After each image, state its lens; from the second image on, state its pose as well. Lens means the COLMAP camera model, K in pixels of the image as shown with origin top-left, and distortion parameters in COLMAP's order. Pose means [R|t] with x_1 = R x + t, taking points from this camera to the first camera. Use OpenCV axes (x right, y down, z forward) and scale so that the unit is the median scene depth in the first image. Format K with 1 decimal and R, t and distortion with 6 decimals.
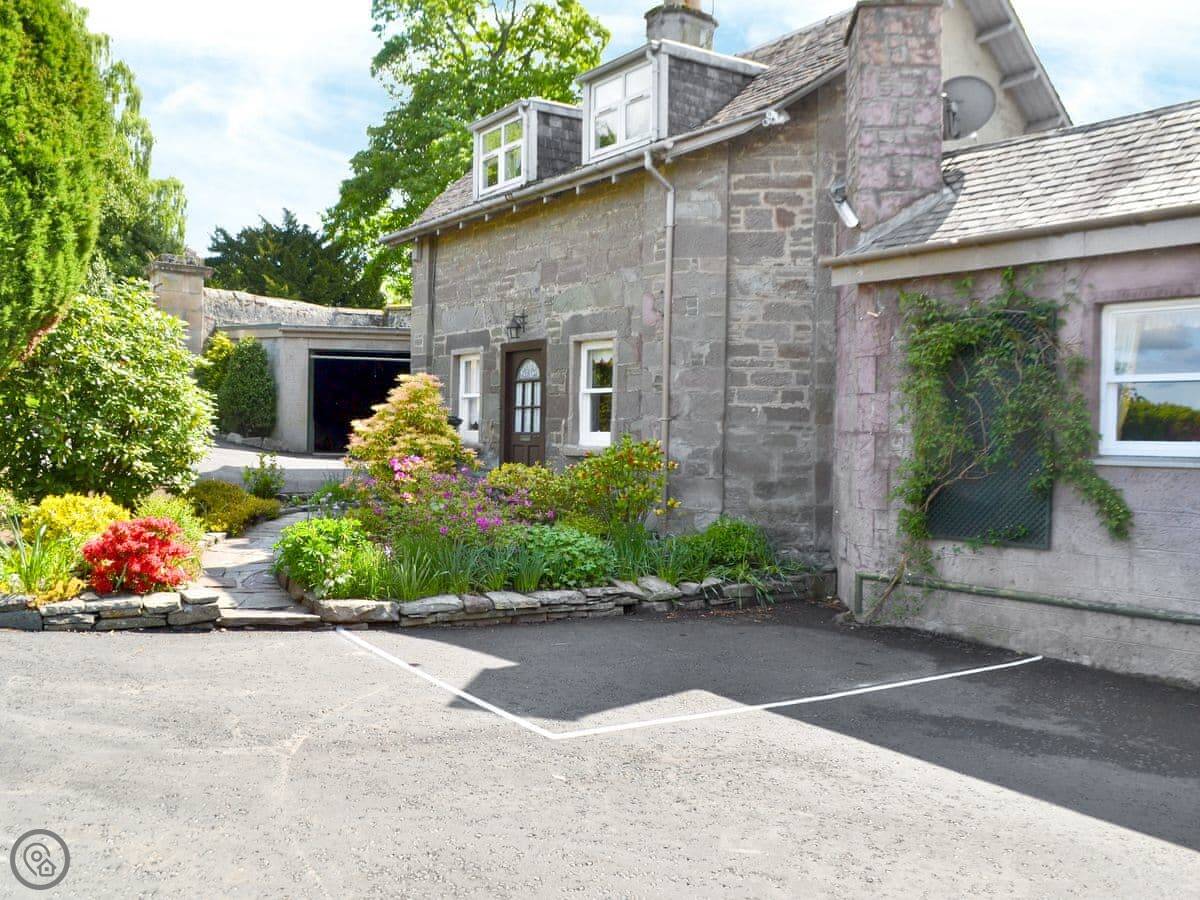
lens RADIAL K [[1049.3, 0, 600.0], [0, 1049.3, 450.0], [0, 0, 1]] dist [-0.089964, -0.003051]
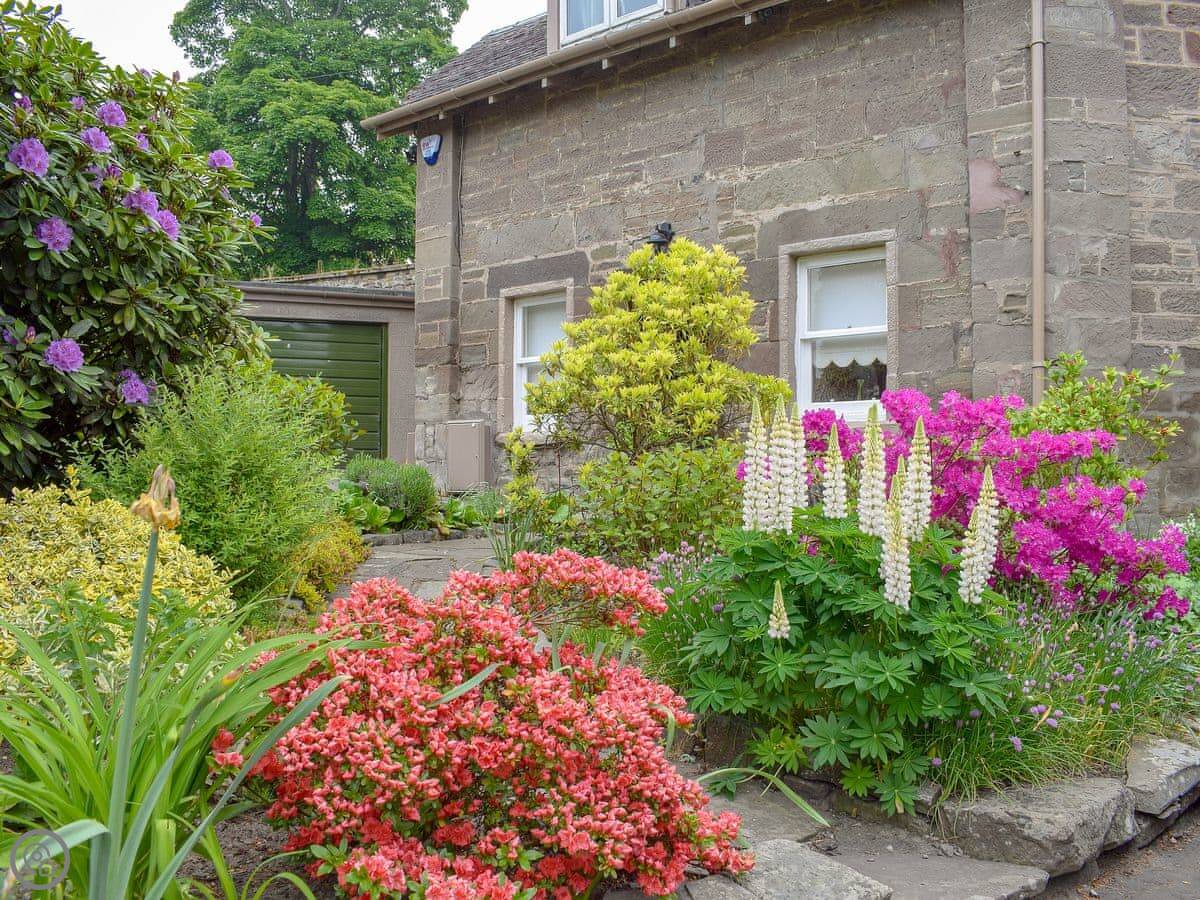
lens RADIAL K [[1049.3, 0, 600.0], [0, 1049.3, 450.0], [0, 0, 1]] dist [-0.089964, -0.003051]
pose [[0.972362, -0.014084, 0.233054, -0.315574], [0.021153, 0.999388, -0.027860, 0.029219], [-0.232519, 0.032019, 0.972065, 0.498730]]
